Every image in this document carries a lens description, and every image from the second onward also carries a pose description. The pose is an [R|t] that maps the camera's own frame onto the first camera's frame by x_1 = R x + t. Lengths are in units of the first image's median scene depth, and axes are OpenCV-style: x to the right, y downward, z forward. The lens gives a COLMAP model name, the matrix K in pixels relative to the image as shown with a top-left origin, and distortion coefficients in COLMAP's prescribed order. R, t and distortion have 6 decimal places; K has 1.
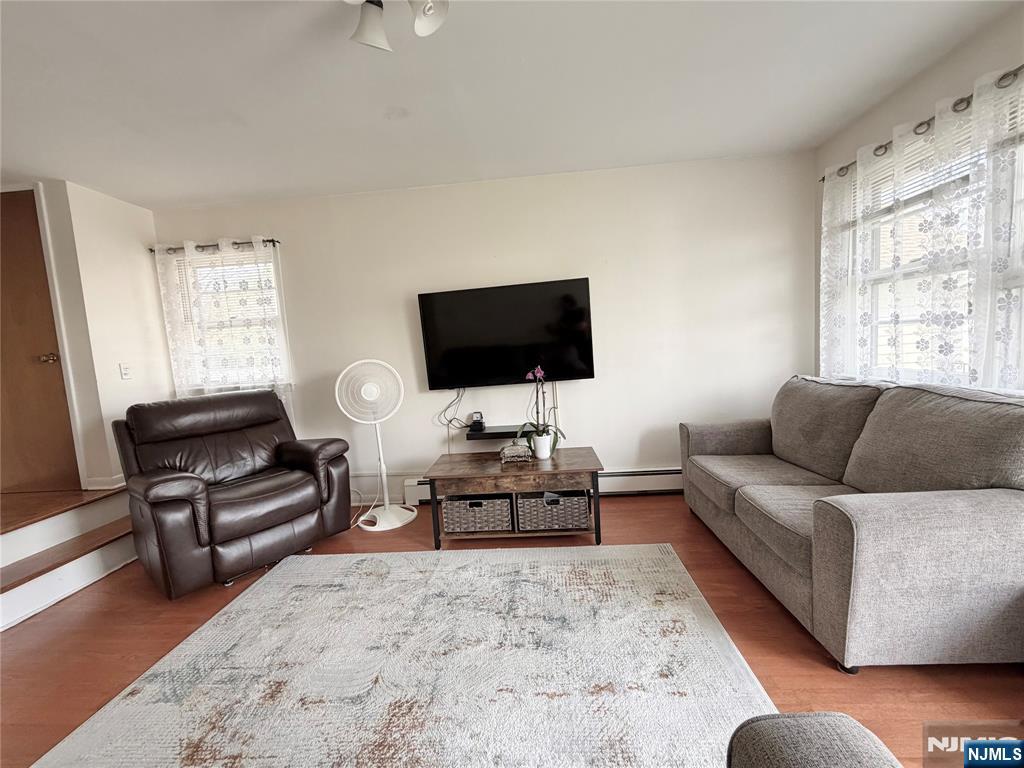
lens RADIAL K [[409.5, 0, 512.4], [0, 409.5, 385.3], [0, 0, 1]] dist [-0.000643, -0.000140]
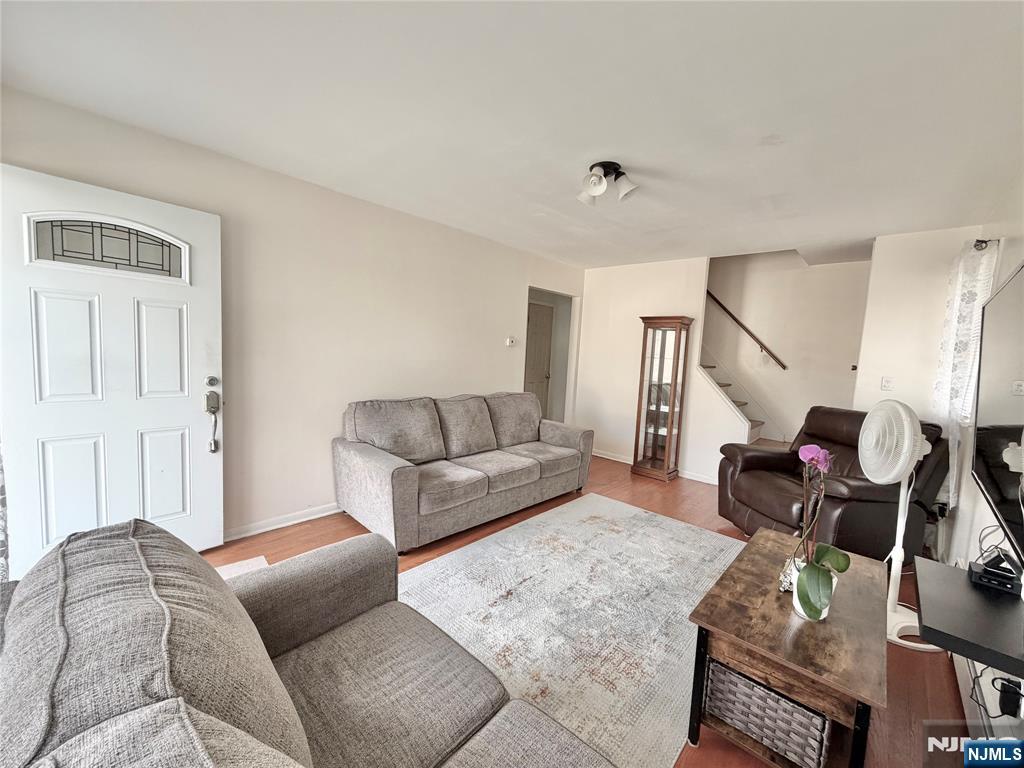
lens RADIAL K [[409.5, 0, 512.4], [0, 409.5, 385.3], [0, 0, 1]] dist [-0.000643, -0.000140]
pose [[-0.633180, 0.096452, -0.767971, 1.241840], [-0.084488, 0.977664, 0.192447, -0.322912], [0.769379, 0.186738, -0.610888, 1.692091]]
